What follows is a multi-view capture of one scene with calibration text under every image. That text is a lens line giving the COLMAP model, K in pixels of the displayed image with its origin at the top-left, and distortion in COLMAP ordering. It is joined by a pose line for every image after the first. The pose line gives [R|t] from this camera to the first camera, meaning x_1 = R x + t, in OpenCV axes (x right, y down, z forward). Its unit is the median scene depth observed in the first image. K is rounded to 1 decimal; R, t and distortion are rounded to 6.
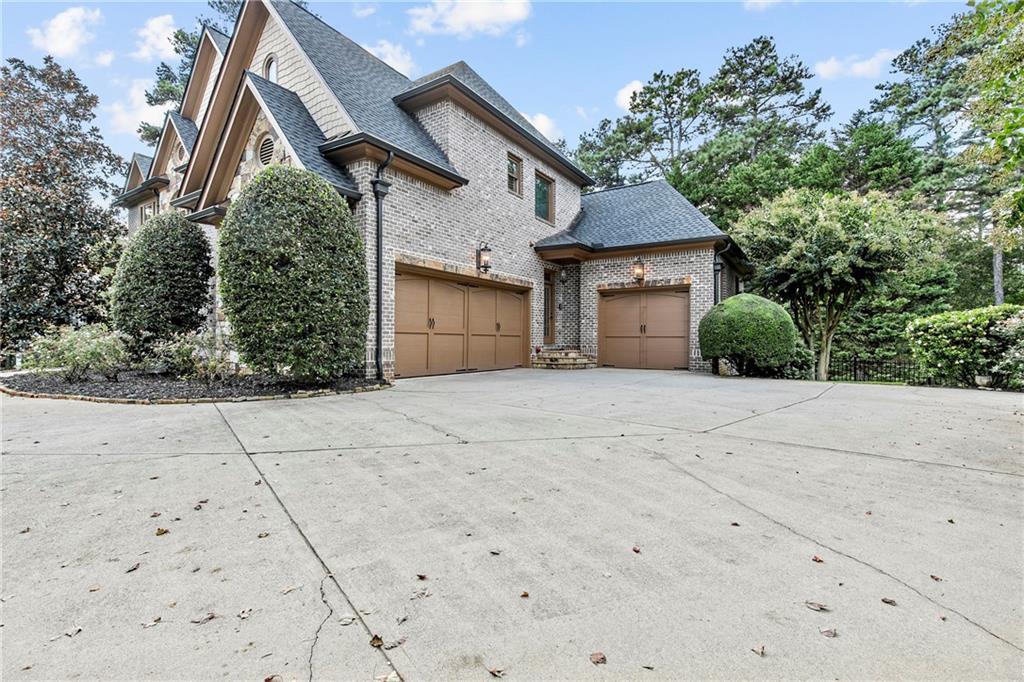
lens RADIAL K [[445.2, 0, 512.0], [0, 445.2, 341.0], [0, 0, 1]] dist [0.001250, 0.000053]
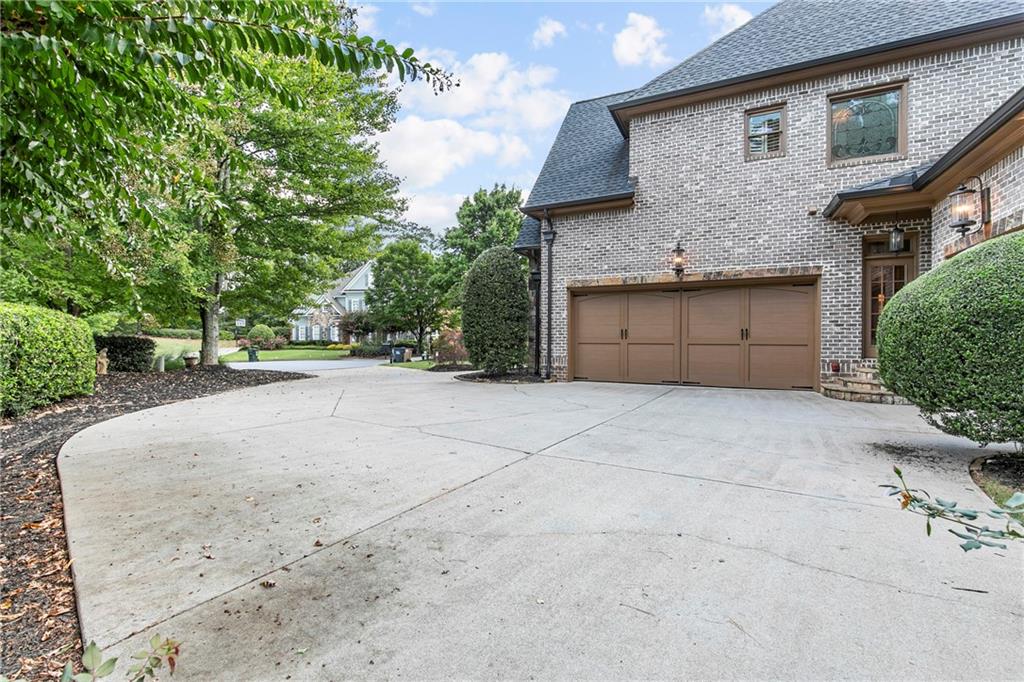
lens RADIAL K [[445.2, 0, 512.0], [0, 445.2, 341.0], [0, 0, 1]] dist [0.001250, 0.000053]
pose [[0.139419, -0.013523, -0.990141, 0.814431], [-0.010109, 0.999835, -0.015079, -0.004195], [0.990182, 0.012111, 0.139260, 0.563039]]
